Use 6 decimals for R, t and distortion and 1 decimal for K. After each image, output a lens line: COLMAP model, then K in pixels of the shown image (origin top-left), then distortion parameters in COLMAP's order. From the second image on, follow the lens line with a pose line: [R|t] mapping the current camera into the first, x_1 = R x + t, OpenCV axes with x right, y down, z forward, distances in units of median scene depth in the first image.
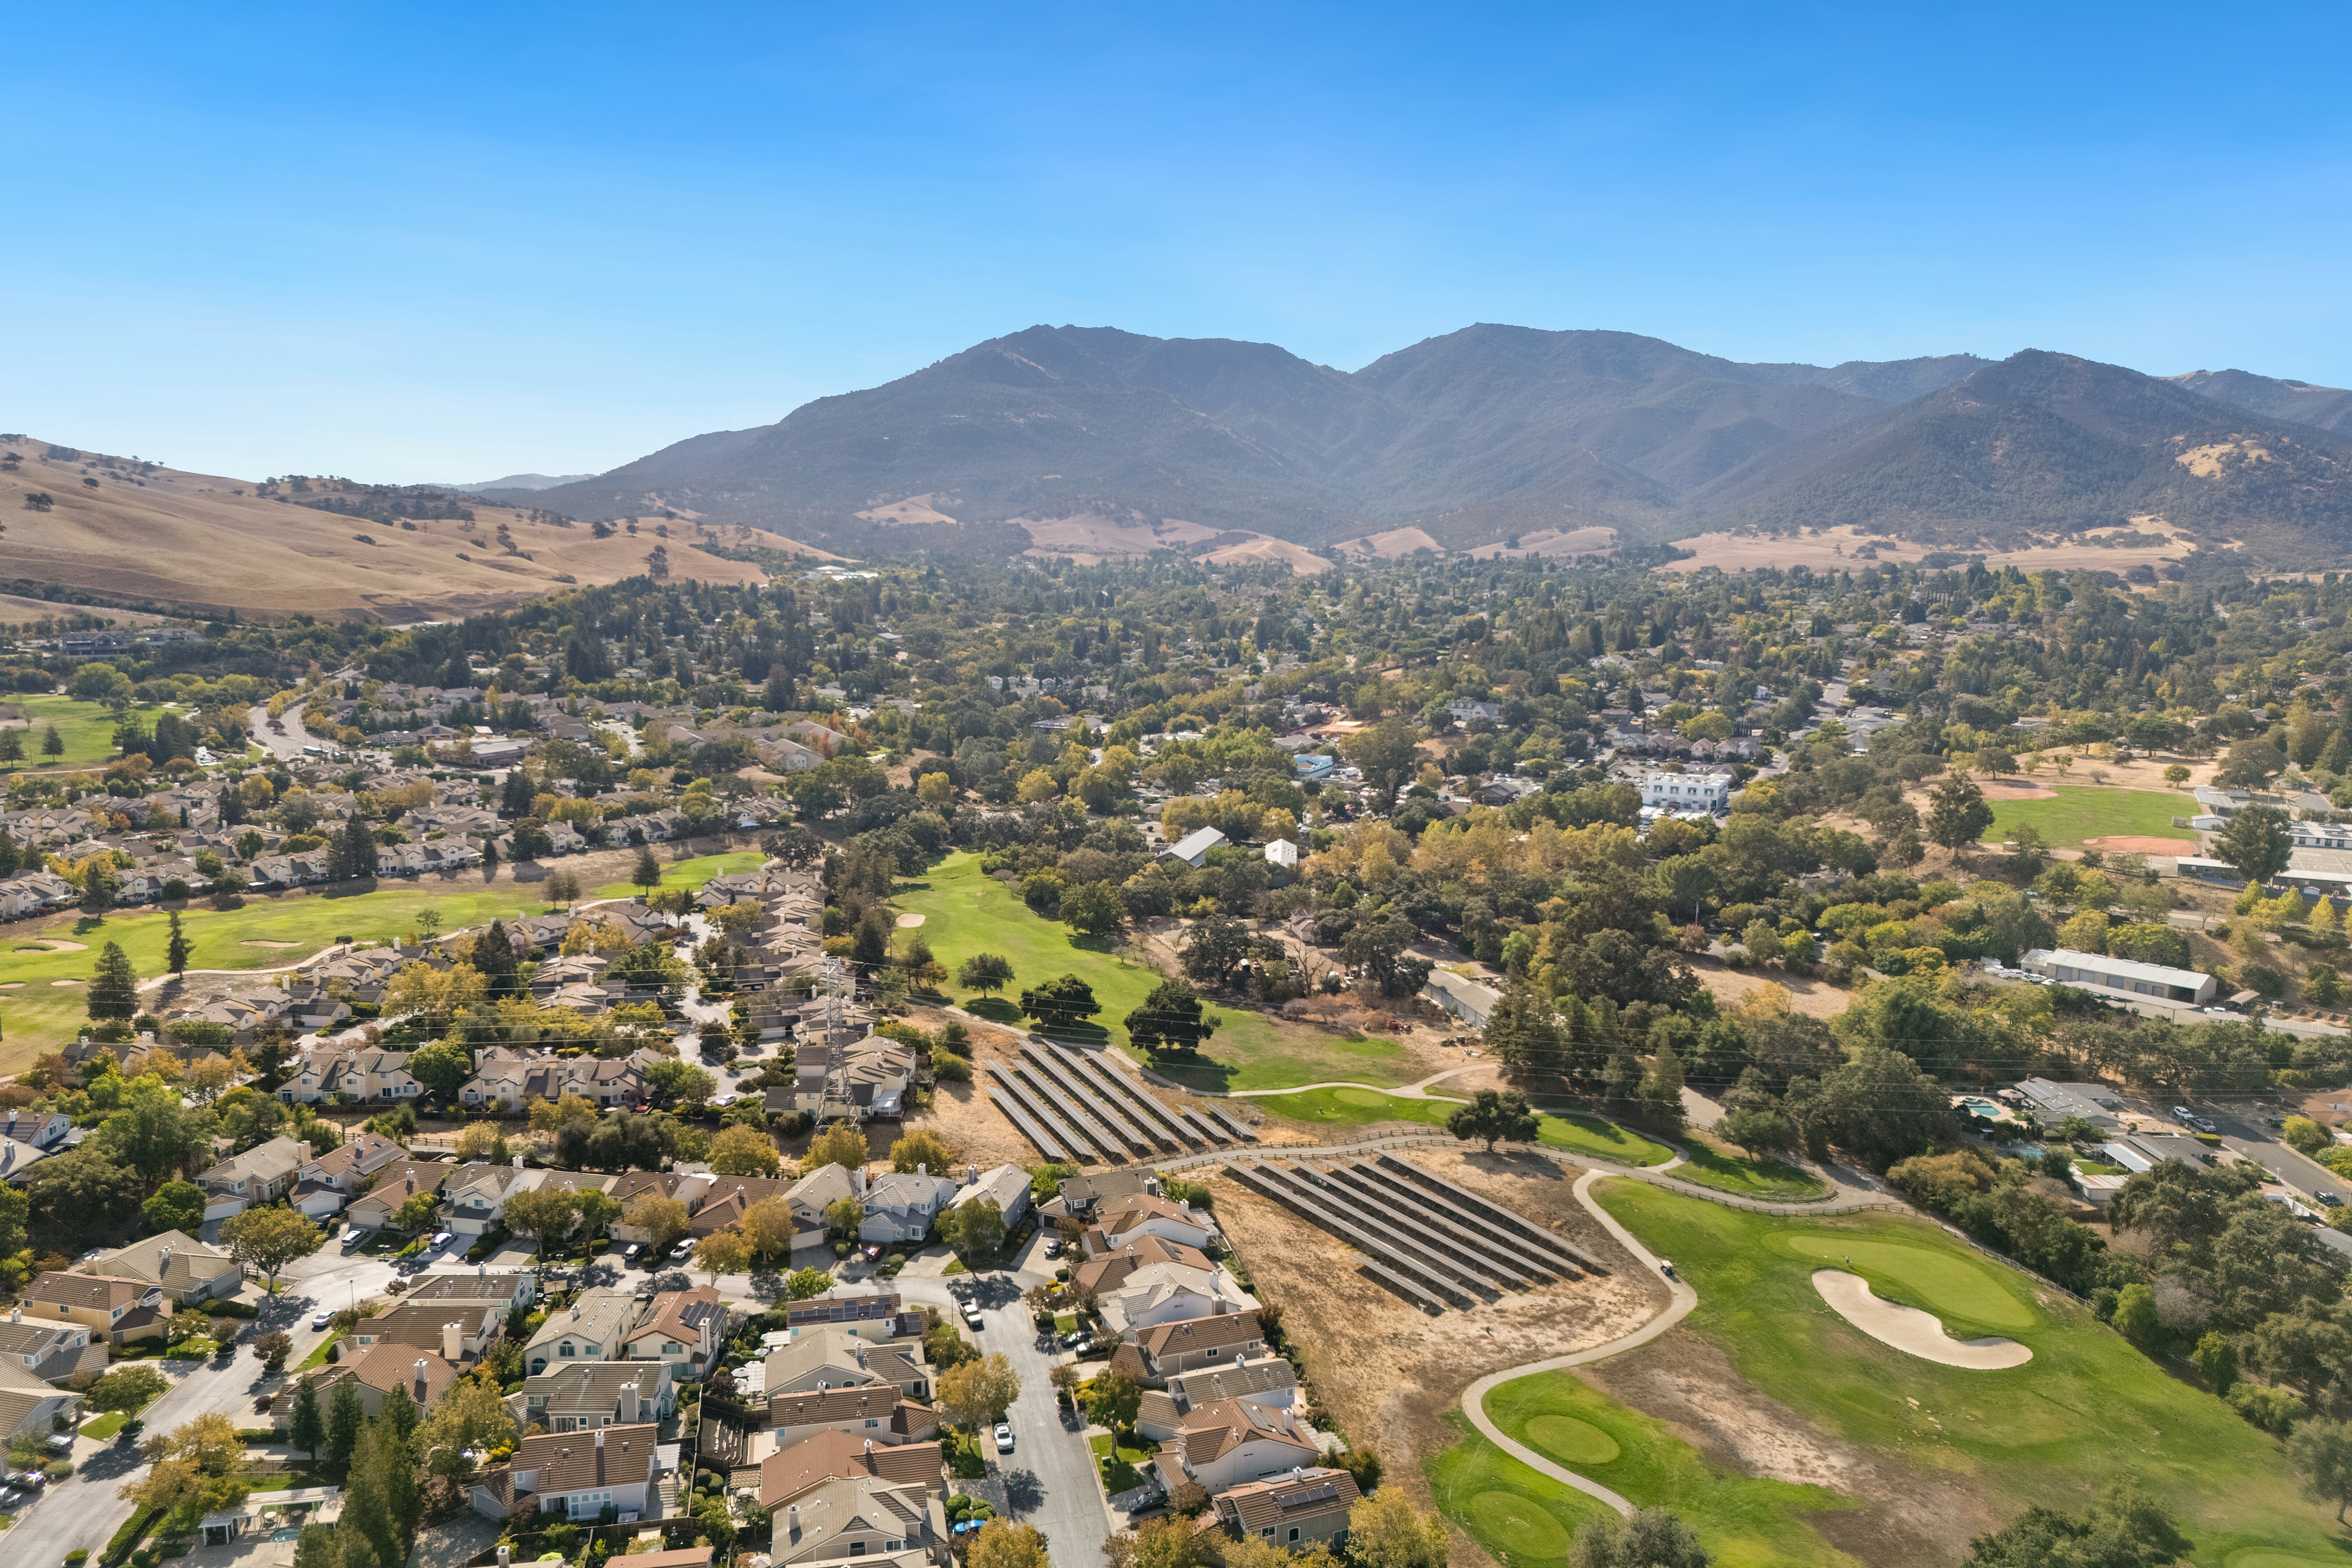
lens RADIAL K [[1670.9, 0, 1176.0], [0, 1670.9, 784.0], [0, 0, 1]] dist [0.054699, -0.046238]
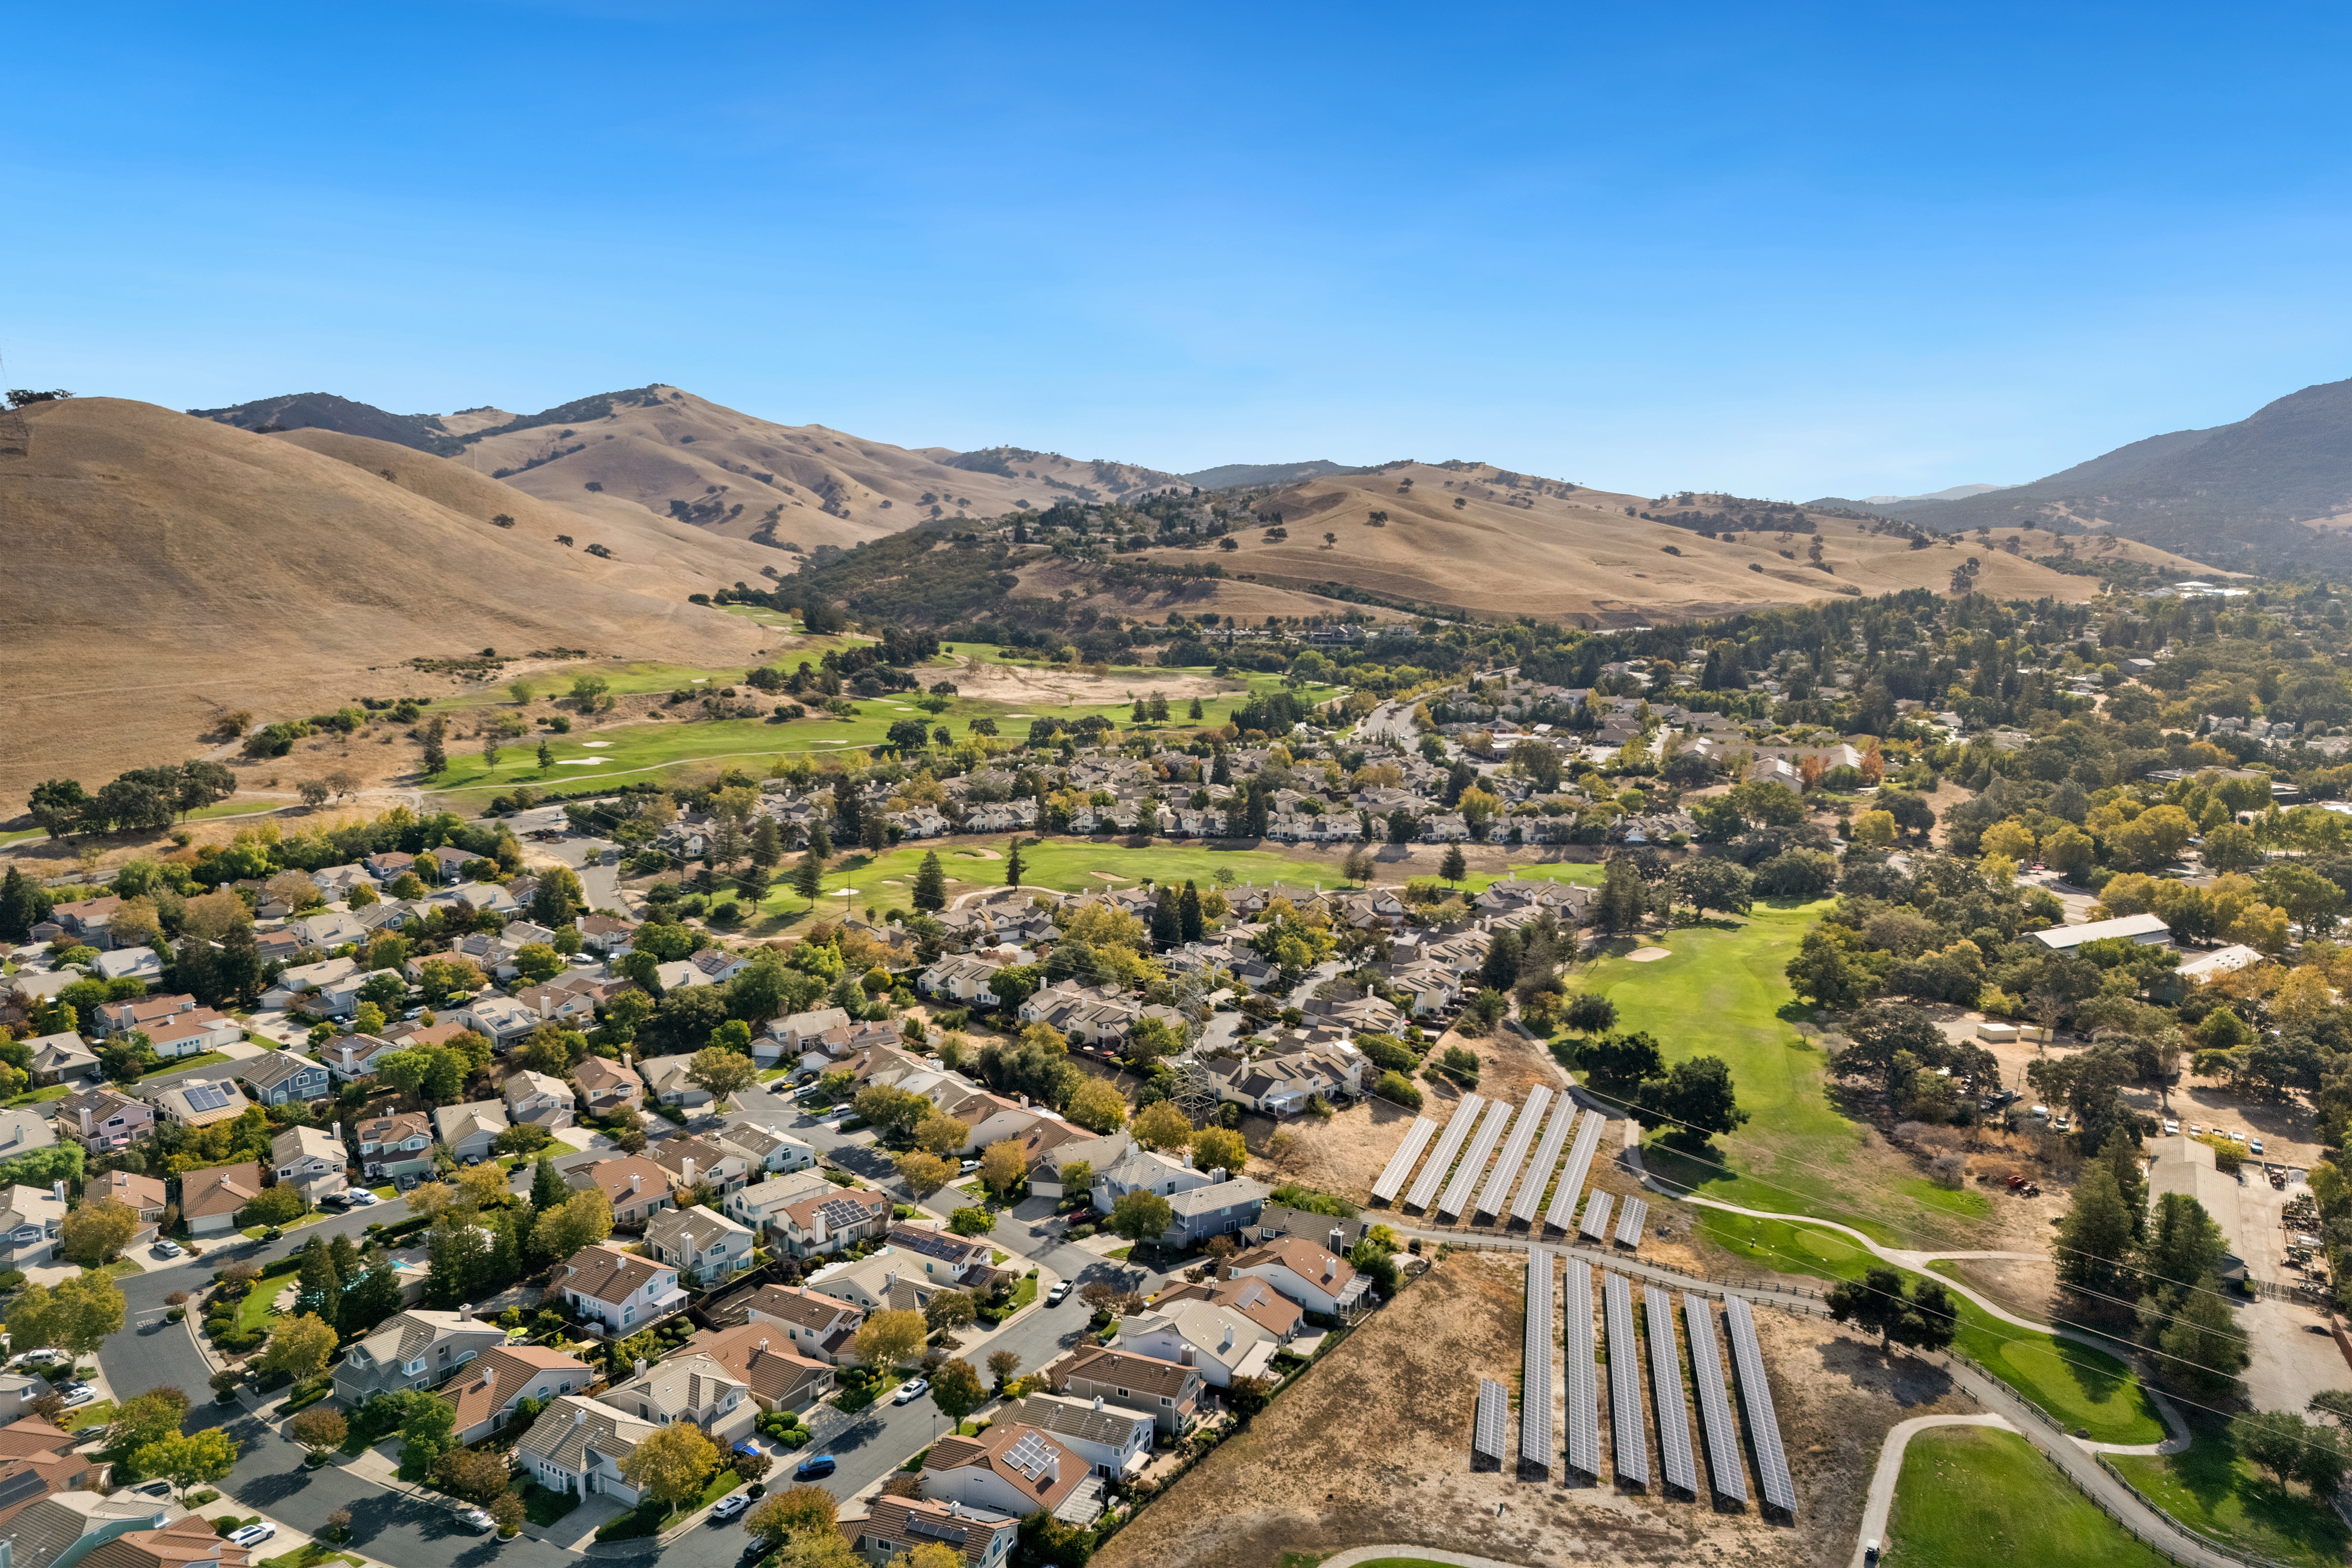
lens RADIAL K [[1670.9, 0, 1176.0], [0, 1670.9, 784.0], [0, 0, 1]] dist [0.054699, -0.046238]
pose [[0.732272, 0.103152, -0.673155, 0.333250], [-0.107818, 0.993556, 0.034963, -0.021431], [0.672424, 0.046975, 0.738674, 0.152274]]
